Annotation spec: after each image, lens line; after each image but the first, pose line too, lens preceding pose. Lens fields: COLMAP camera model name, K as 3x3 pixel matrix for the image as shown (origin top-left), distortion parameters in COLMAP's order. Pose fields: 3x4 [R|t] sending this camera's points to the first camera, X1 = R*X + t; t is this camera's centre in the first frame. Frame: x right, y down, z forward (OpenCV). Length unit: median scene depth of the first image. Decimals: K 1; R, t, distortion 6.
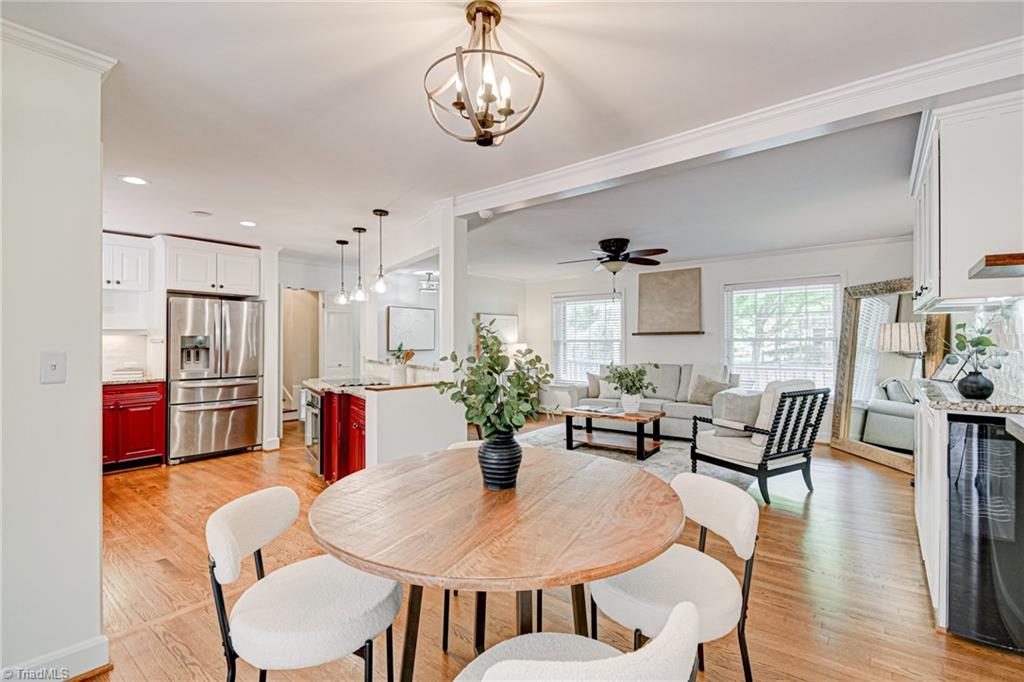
lens RADIAL K [[459.4, 0, 522.4], [0, 459.4, 335.4], [0, 0, 1]] dist [0.022219, -0.014176]
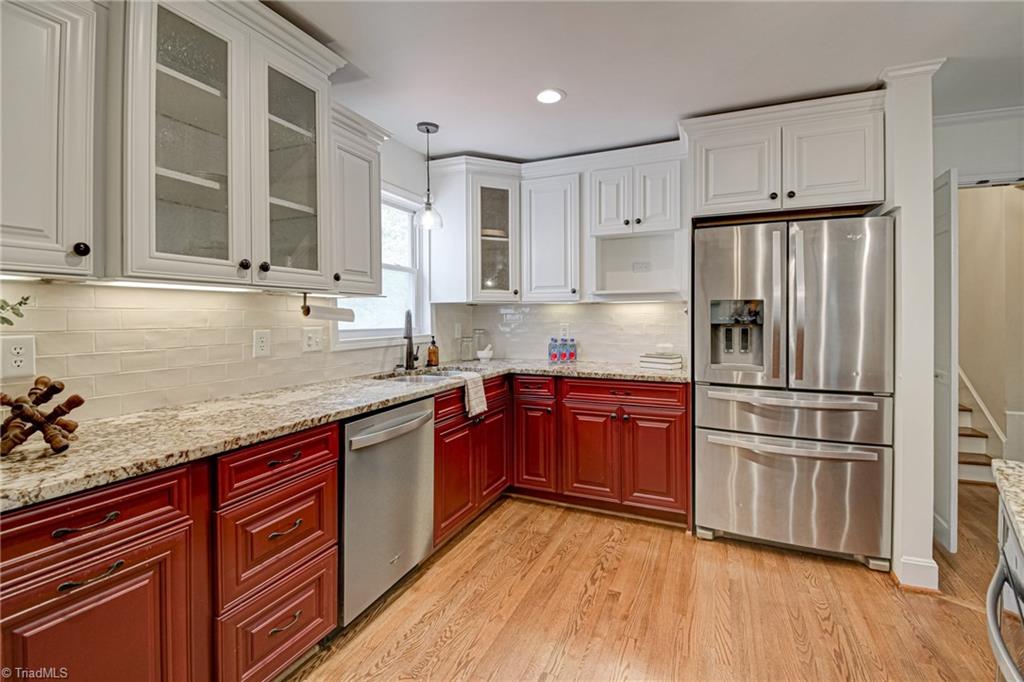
lens RADIAL K [[459.4, 0, 525.7], [0, 459.4, 320.7], [0, 0, 1]] dist [0.022219, -0.014176]
pose [[0.267964, 0.007471, -0.963400, -0.252754], [0.008671, 0.999911, 0.010166, 0.014925], [0.963390, -0.011077, 0.267876, 0.573970]]
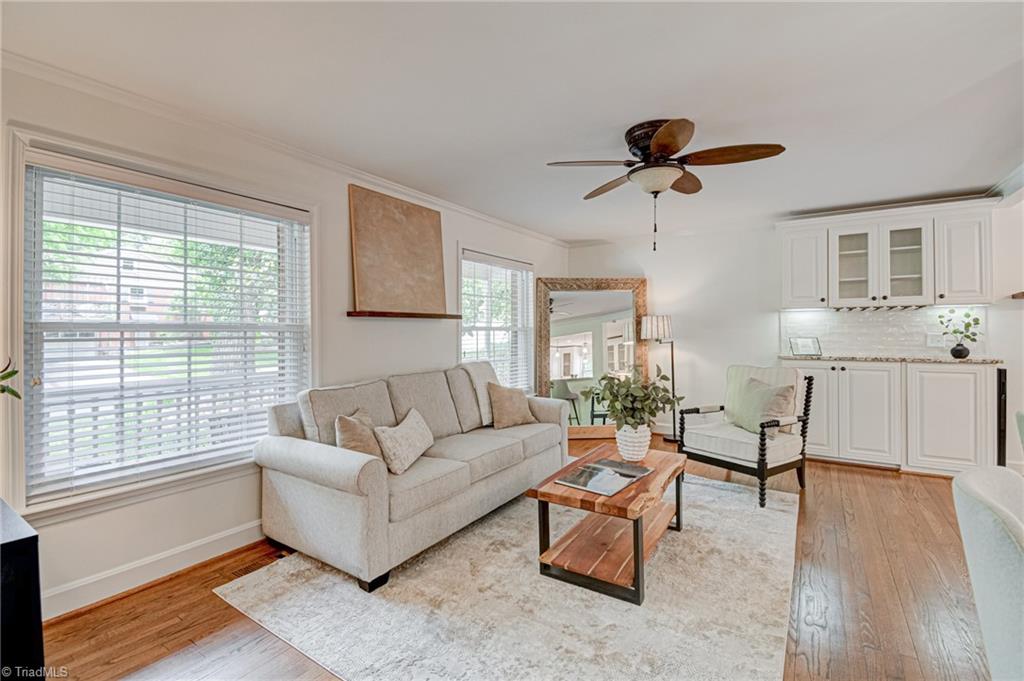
lens RADIAL K [[459.4, 0, 534.3], [0, 459.4, 331.5], [0, 0, 1]] dist [0.022219, -0.014176]
pose [[-0.092355, 0.009108, 0.995684, -0.280281], [-0.007666, 0.999922, -0.009858, 0.022241], [-0.995697, -0.008544, -0.092278, 1.080918]]
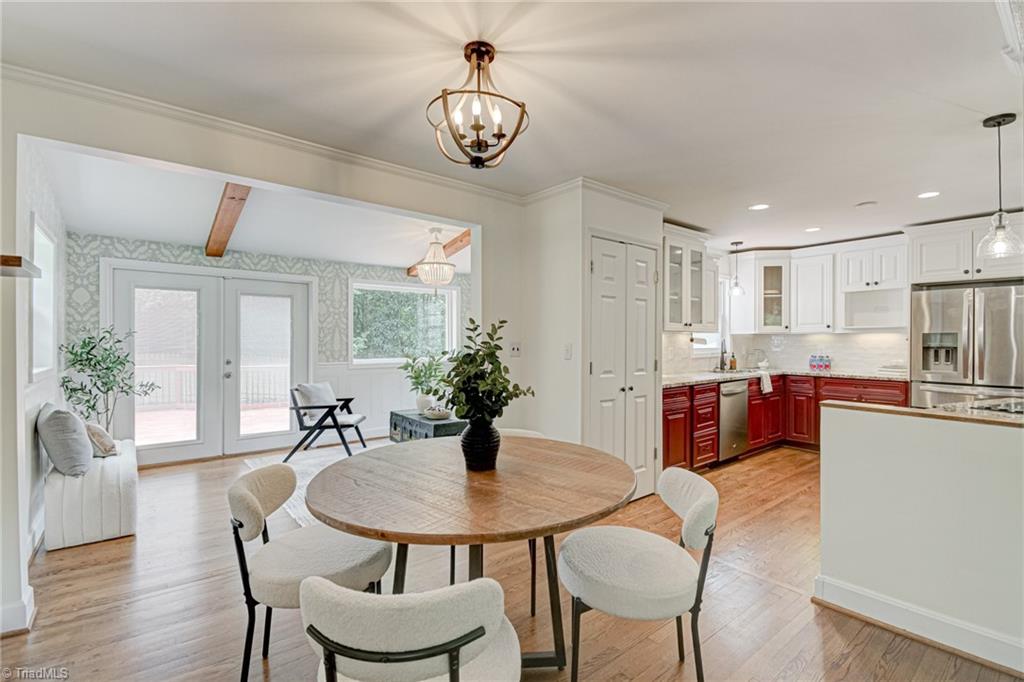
lens RADIAL K [[459.4, 0, 524.3], [0, 459.4, 342.3], [0, 0, 1]] dist [0.022219, -0.014176]
pose [[-0.217632, 0.008178, -0.975997, 0.280074], [0.009572, 0.999935, 0.006245, 0.004926], [0.975984, -0.007983, -0.217696, 0.380817]]
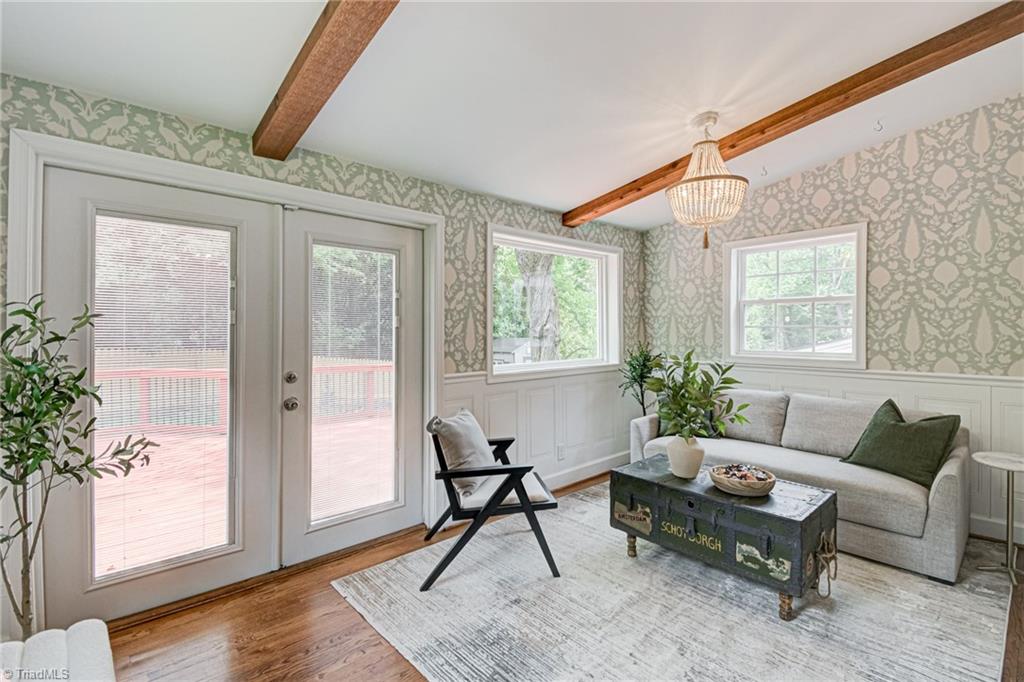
lens RADIAL K [[459.4, 0, 518.6], [0, 459.4, 330.5], [0, 0, 1]] dist [0.022219, -0.014176]
pose [[-0.157747, 0.003251, -0.987474, -0.063531], [0.012505, 0.999921, 0.001295, 0.000337], [0.987400, -0.012144, -0.157775, -0.084978]]
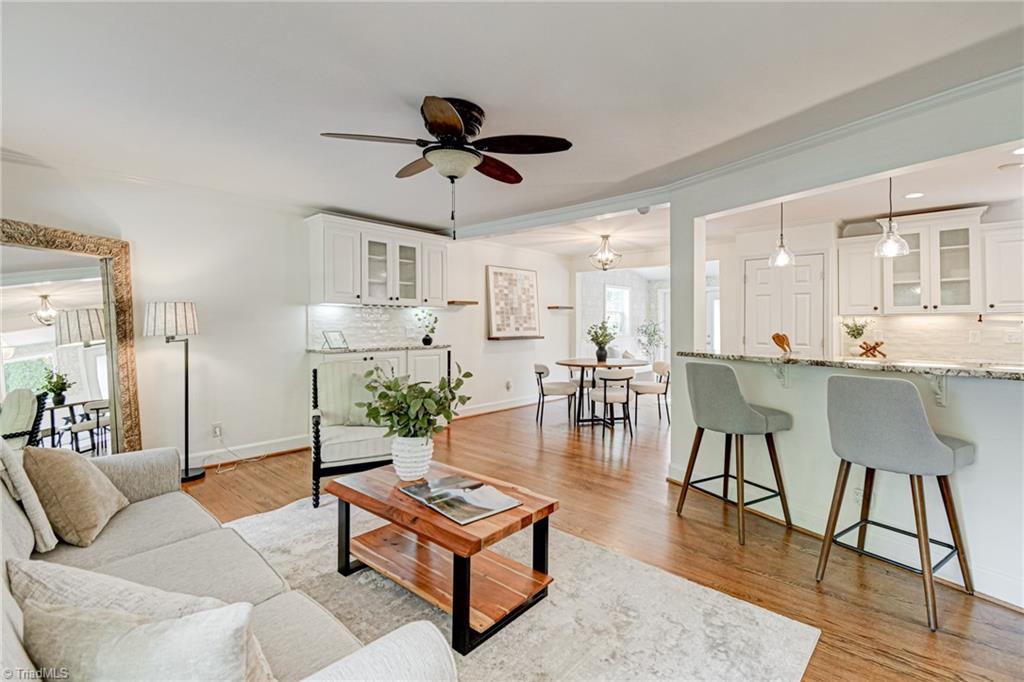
lens RADIAL K [[459.4, 0, 531.3], [0, 459.4, 323.0], [0, 0, 1]] dist [0.022219, -0.014176]
pose [[-0.998615, 0.004830, 0.052397, 0.088368], [0.004047, 0.999879, -0.015035, 0.019904], [-0.052463, -0.014802, -0.998513, 1.353871]]
